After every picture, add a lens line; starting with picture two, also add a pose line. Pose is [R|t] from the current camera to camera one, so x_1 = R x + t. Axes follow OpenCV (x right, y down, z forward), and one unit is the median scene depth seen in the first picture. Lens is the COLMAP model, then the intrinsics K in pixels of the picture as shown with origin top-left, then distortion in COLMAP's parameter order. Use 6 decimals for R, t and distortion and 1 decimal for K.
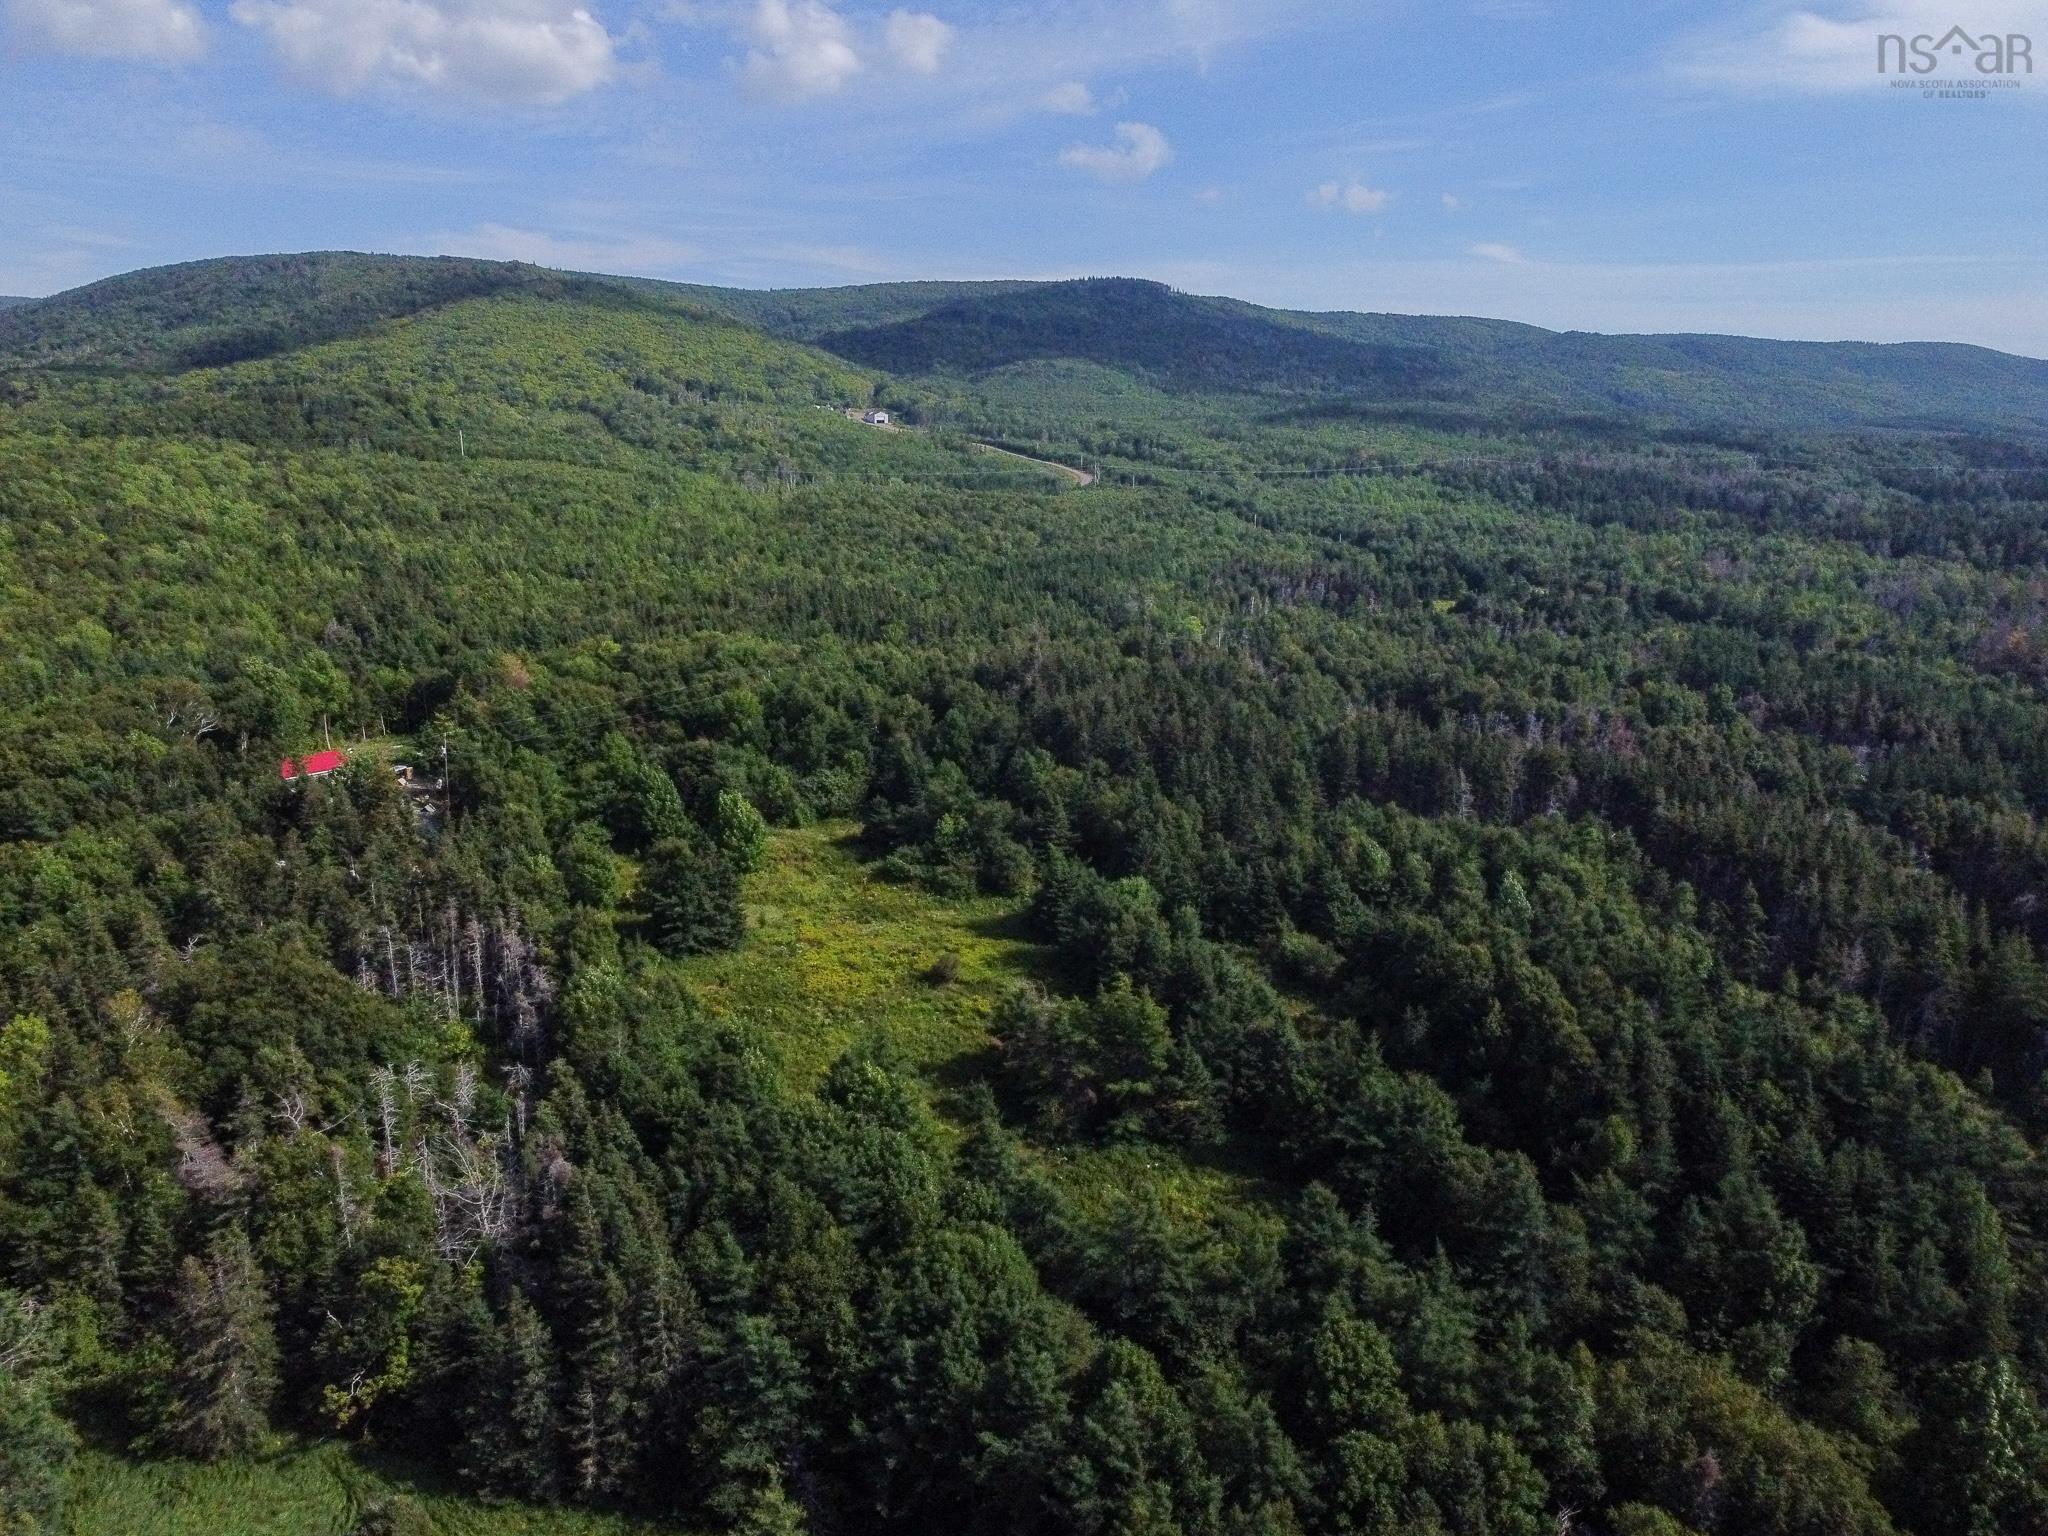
lens RADIAL K [[1546.0, 0, 1016.4], [0, 1546.0, 767.5], [0, 0, 1]] dist [0.003603, -0.011645]
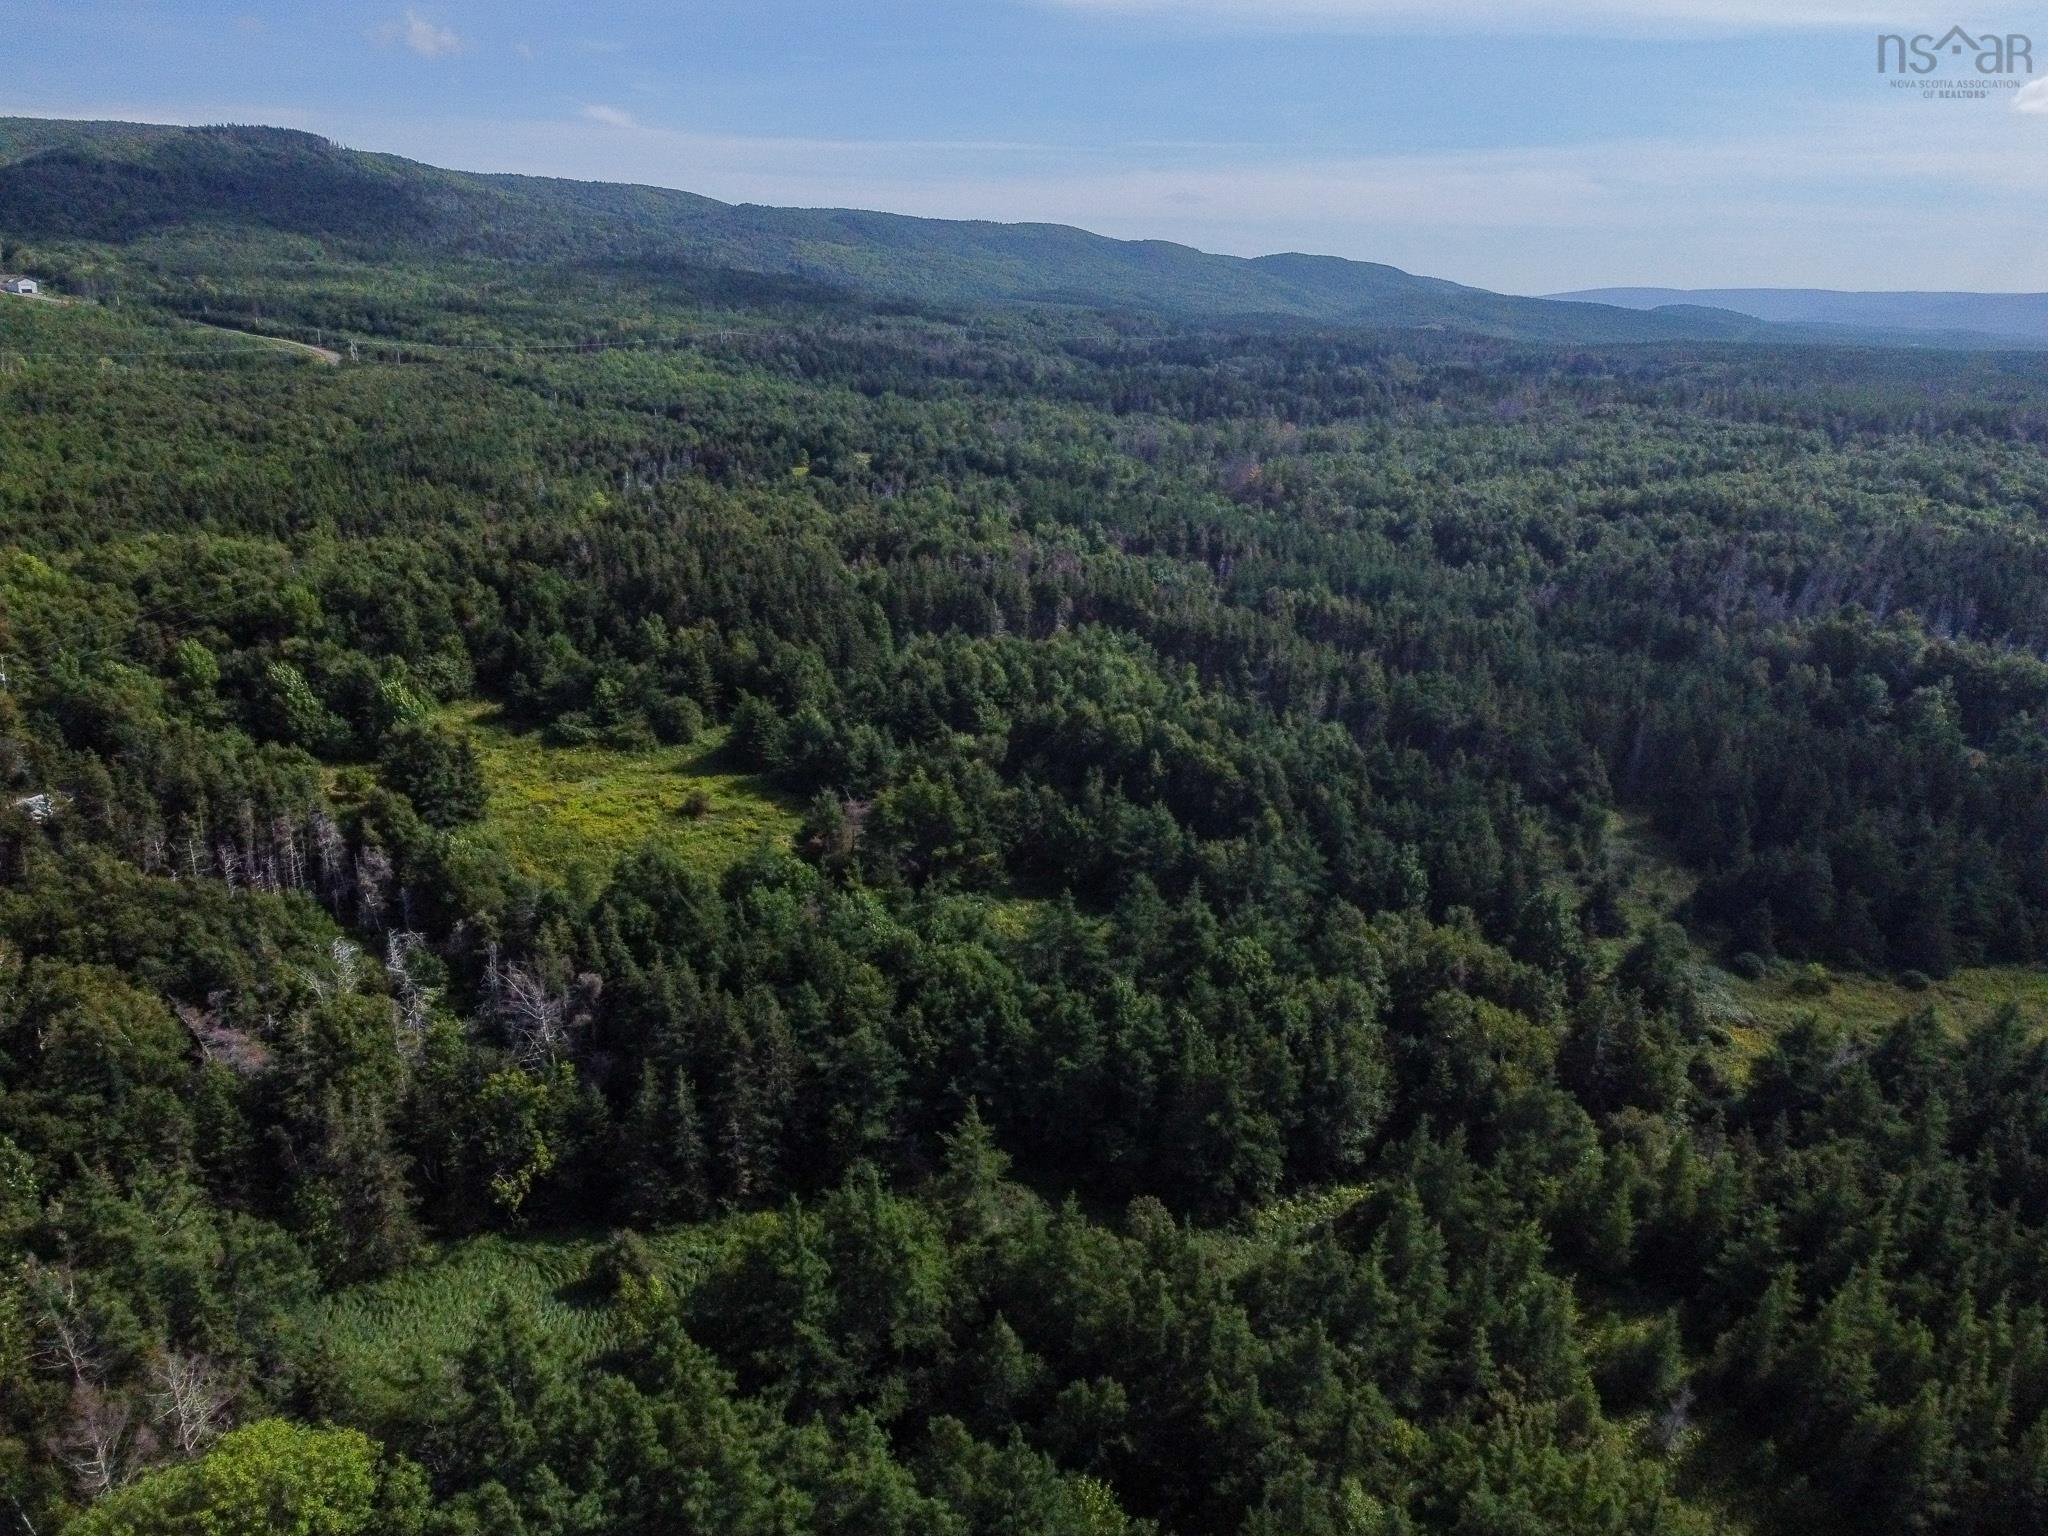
lens RADIAL K [[1546.0, 0, 1027.4], [0, 1546.0, 764.3], [0, 0, 1]] dist [0.003603, -0.011645]
pose [[0.867923, -0.138902, 0.476882, -0.287154], [0.101693, 0.989457, 0.103118, 0.007391], [-0.486178, -0.041003, 0.872898, -0.086015]]
